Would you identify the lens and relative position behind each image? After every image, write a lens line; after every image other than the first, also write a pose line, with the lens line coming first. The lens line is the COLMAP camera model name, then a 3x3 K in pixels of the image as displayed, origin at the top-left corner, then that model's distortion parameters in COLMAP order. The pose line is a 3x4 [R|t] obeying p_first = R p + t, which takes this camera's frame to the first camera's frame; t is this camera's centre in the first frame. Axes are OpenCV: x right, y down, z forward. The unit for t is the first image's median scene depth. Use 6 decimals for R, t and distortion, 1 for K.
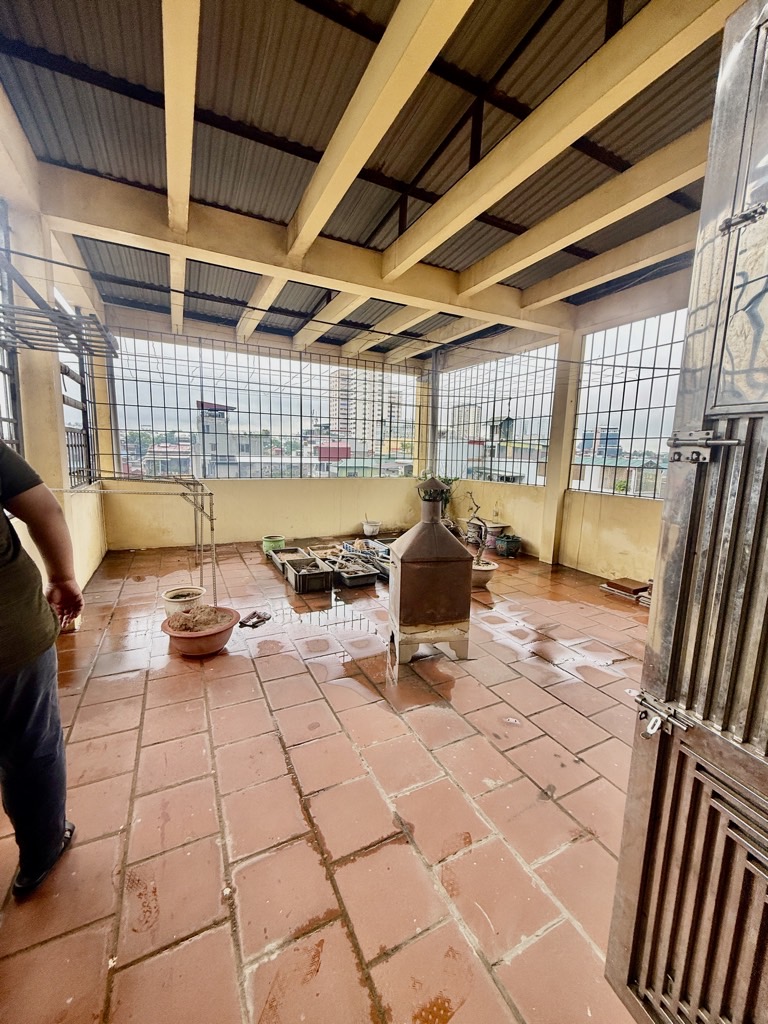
lens RADIAL K [[409.5, 0, 382.4], [0, 409.5, 515.8], [0, 0, 1]] dist [0.000168, 0.001075]
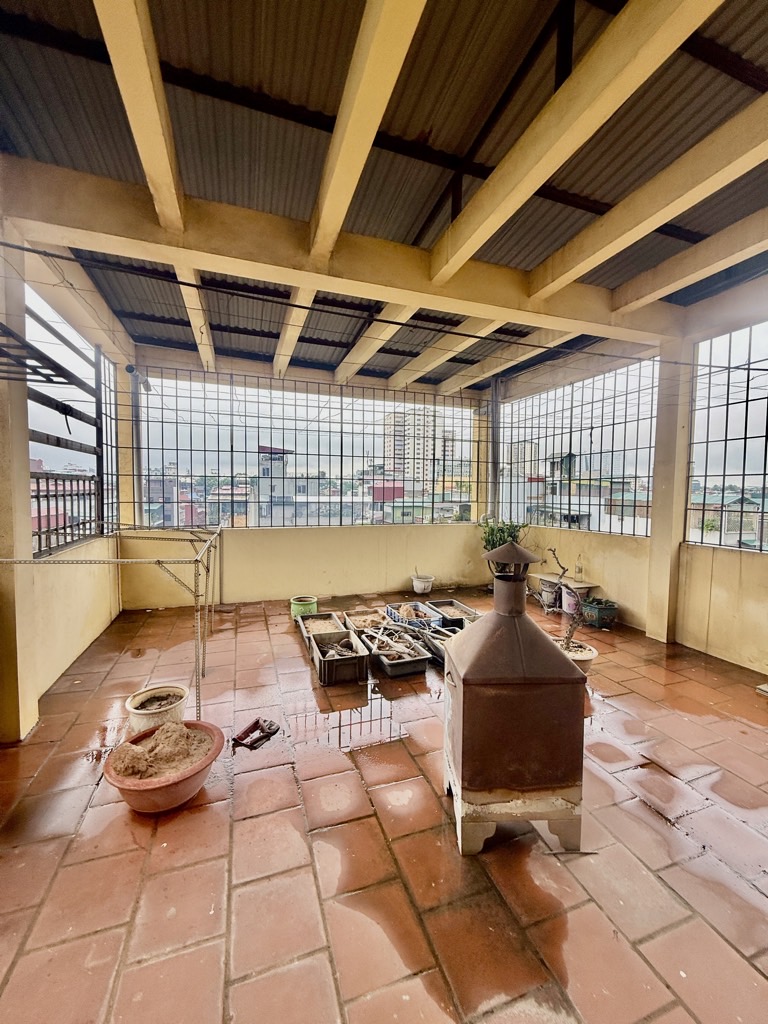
lens RADIAL K [[409.5, 0, 386.2], [0, 409.5, 510.4], [0, 0, 1]] dist [0.000168, 0.001075]
pose [[0.992454, -0.009336, -0.122258, 0.004562], [-0.003789, 0.994286, -0.106684, -0.042431], [0.122555, 0.106342, 0.986748, 0.196794]]
